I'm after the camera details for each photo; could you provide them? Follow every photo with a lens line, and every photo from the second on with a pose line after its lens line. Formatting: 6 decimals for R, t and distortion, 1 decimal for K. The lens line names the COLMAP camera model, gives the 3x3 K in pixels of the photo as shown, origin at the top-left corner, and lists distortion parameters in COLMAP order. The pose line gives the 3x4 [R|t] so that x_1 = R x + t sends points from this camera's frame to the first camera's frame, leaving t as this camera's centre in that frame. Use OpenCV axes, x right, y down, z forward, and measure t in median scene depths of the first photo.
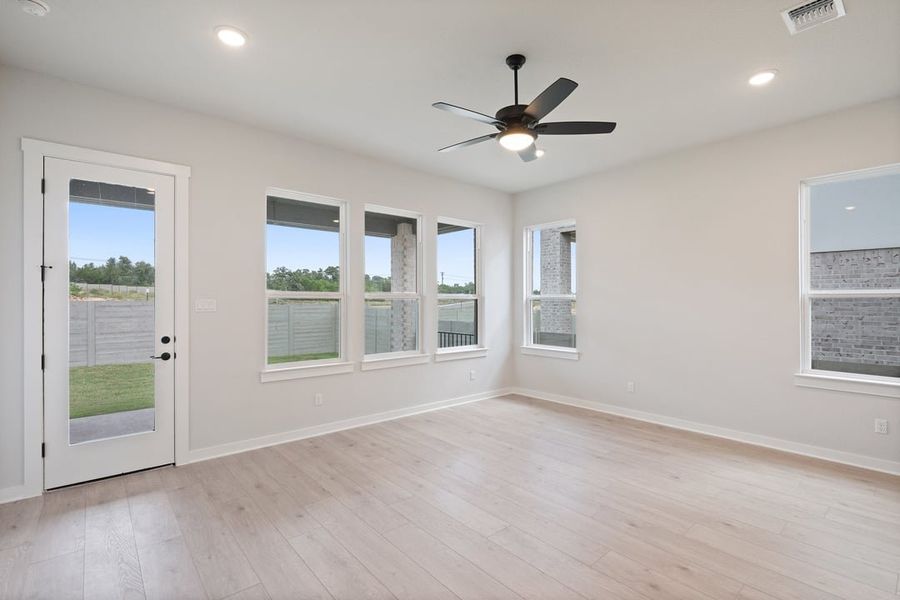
lens RADIAL K [[418.7, 0, 450.0], [0, 418.7, 300.0], [0, 0, 1]] dist [-0.000872, -0.000145]
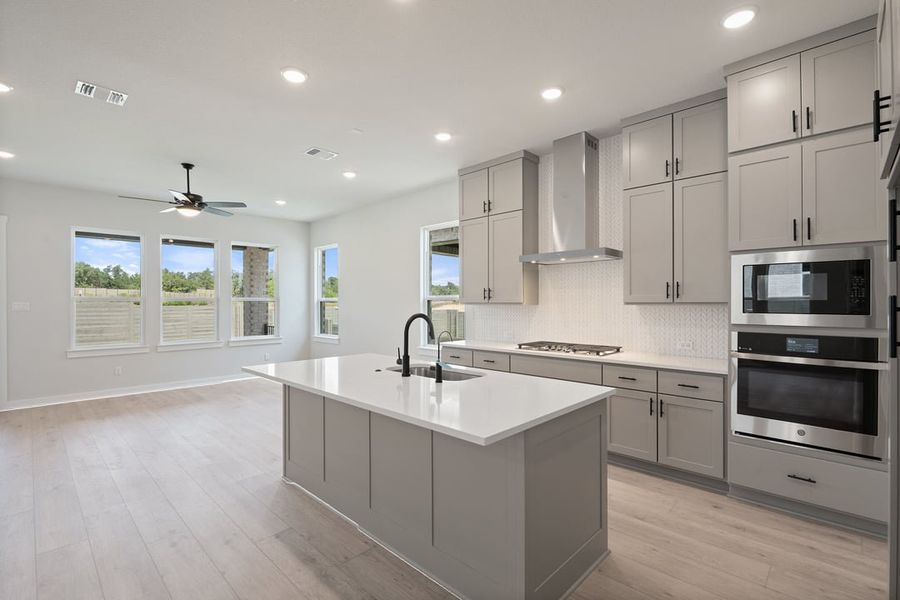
lens RADIAL K [[410.8, 0, 451.2], [0, 410.8, 301.8], [0, 0, 1]] dist [-0.005476, -0.000862]
pose [[0.995549, -0.003415, 0.094188, 0.512981], [0.003139, 0.999990, 0.003081, -0.002086], [-0.094197, -0.002771, 0.995550, -0.381200]]
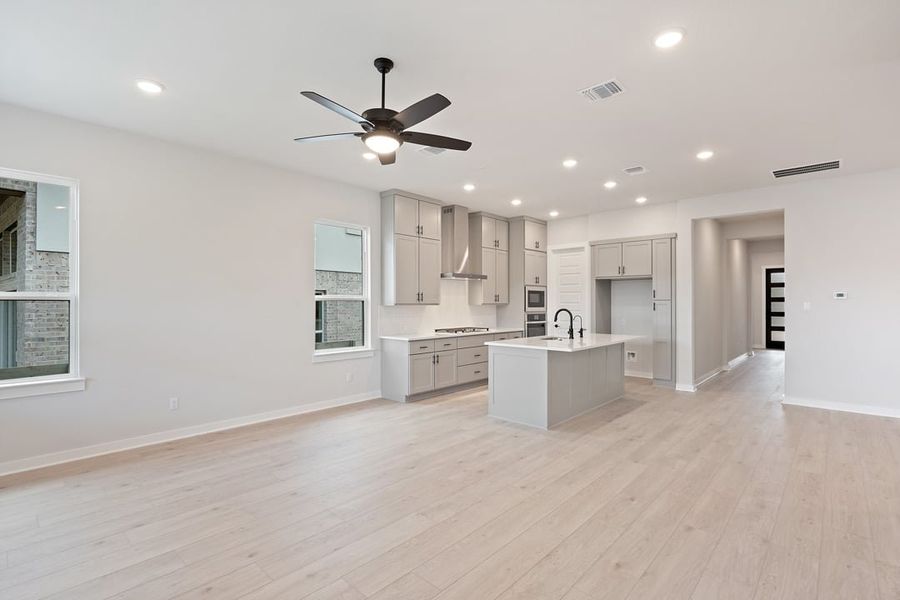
lens RADIAL K [[423.3, 0, 450.0], [0, 423.3, 300.0], [0, 0, 1]] dist [-0.001629, -0.000327]
pose [[-0.115990, 0.005595, 0.993235, -0.410481], [-0.003238, 0.999977, -0.006011, -0.000445], [-0.993245, -0.003913, -0.115970, 0.449892]]
